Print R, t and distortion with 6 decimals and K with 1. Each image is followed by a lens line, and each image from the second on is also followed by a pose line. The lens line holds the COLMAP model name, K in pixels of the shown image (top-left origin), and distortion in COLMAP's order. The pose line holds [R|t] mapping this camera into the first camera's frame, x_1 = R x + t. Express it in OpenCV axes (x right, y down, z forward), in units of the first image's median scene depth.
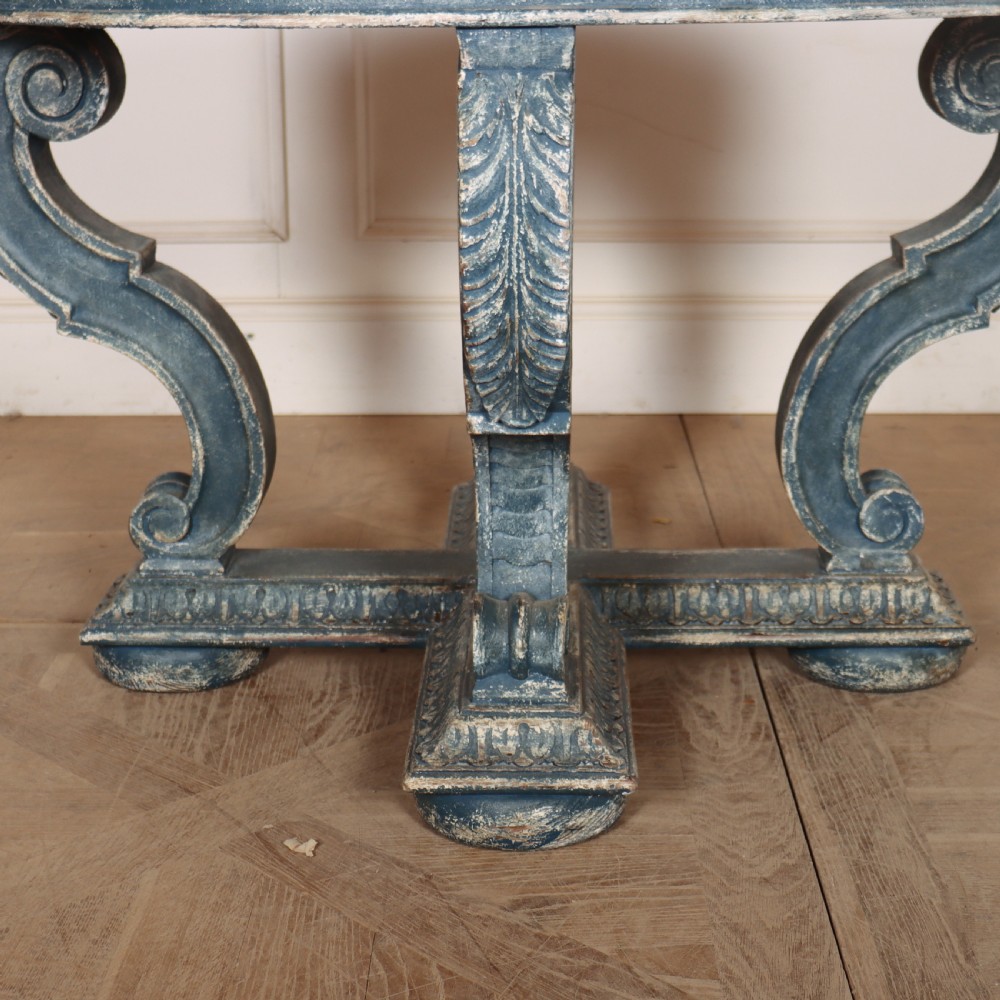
lens RADIAL K [[1997.3, 0, 527.9], [0, 1997.3, 625.6], [0, 0, 1]] dist [-0.121812, 0.169569]
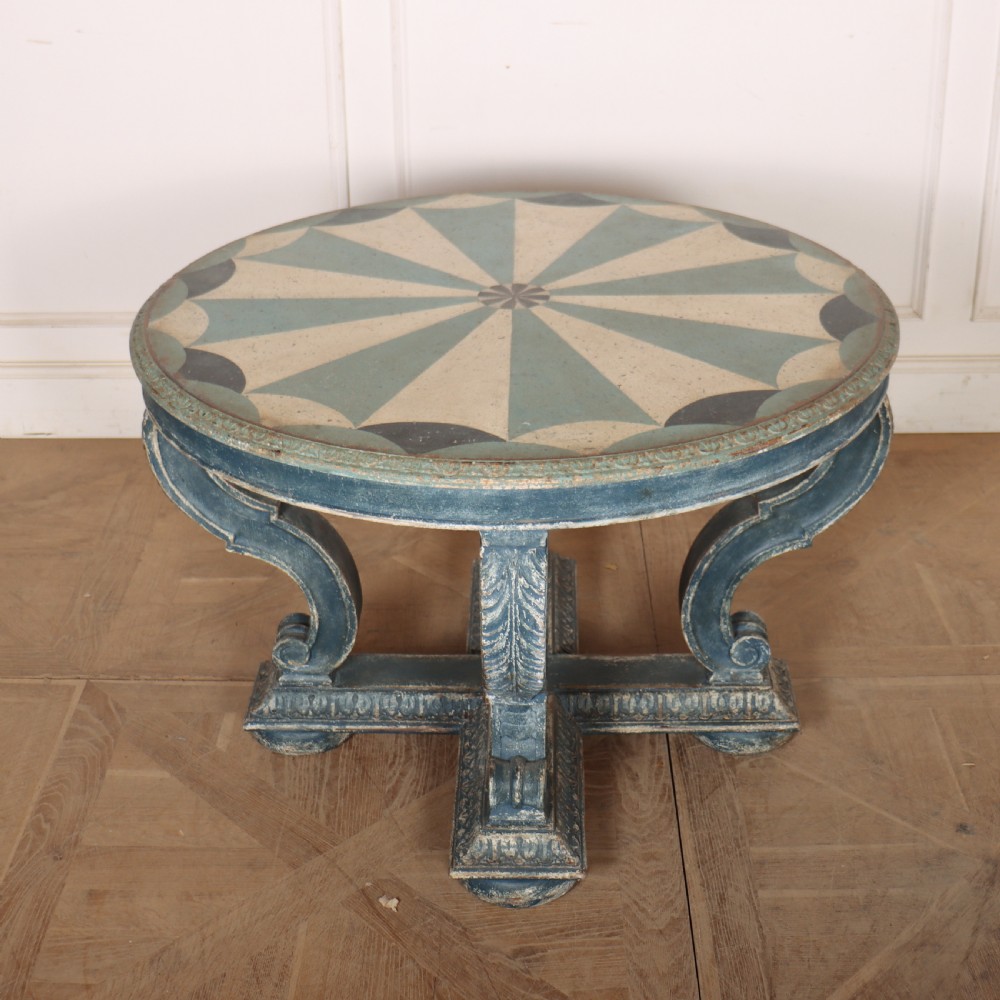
lens RADIAL K [[1639.8, 0, 510.9], [0, 1639.8, 420.1], [0, 0, 1]] dist [-0.176283, 0.149850]
pose [[0.999958, -0.003747, -0.008305, 0.002881], [0.004504, 0.995639, 0.093180, -0.390831], [0.007920, -0.093213, 0.995615, -0.304853]]
